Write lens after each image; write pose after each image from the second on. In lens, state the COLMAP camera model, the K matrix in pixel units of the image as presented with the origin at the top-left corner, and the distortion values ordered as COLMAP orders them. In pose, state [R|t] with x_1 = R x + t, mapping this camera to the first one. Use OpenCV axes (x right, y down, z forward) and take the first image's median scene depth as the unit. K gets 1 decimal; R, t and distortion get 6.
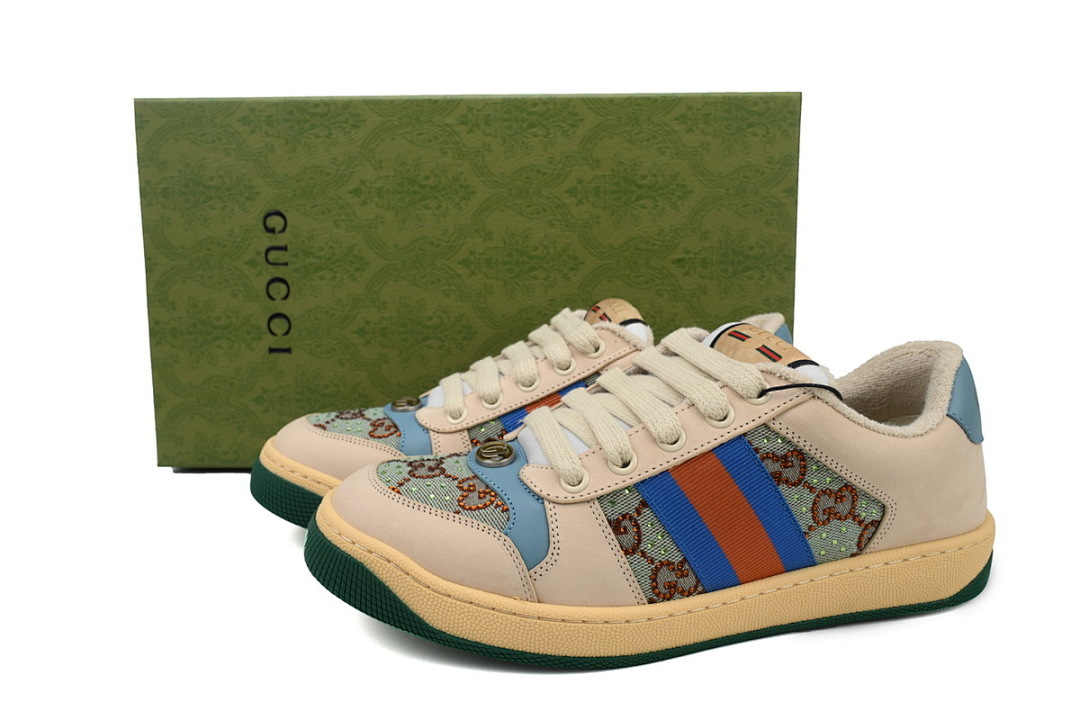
lens RADIAL K [[893.0, 0, 539.5], [0, 893.0, 359.7], [0, 0, 1]] dist [0.010602, 0.004768]
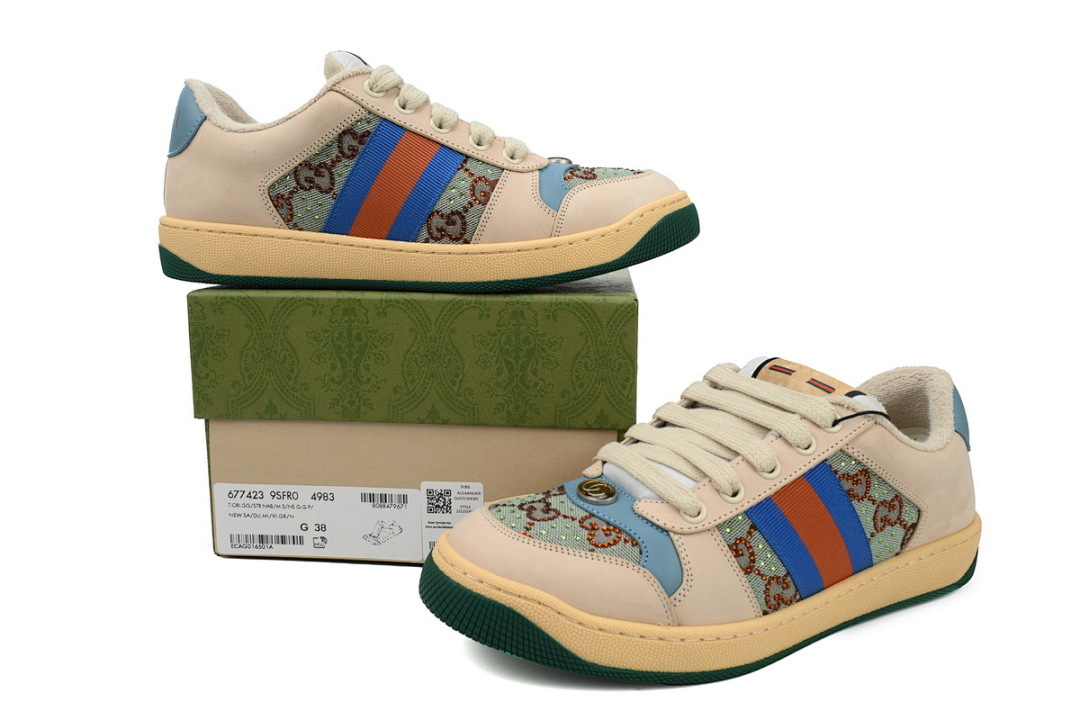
lens RADIAL K [[893.0, 0, 538.8], [0, 893.0, 356.4], [0, 0, 1]] dist [0.010602, 0.004768]
pose [[0.964809, -0.039899, 0.259907, -0.424808], [0.041298, 0.999147, 0.000079, -0.065195], [-0.259688, 0.010657, 0.965634, -0.021942]]
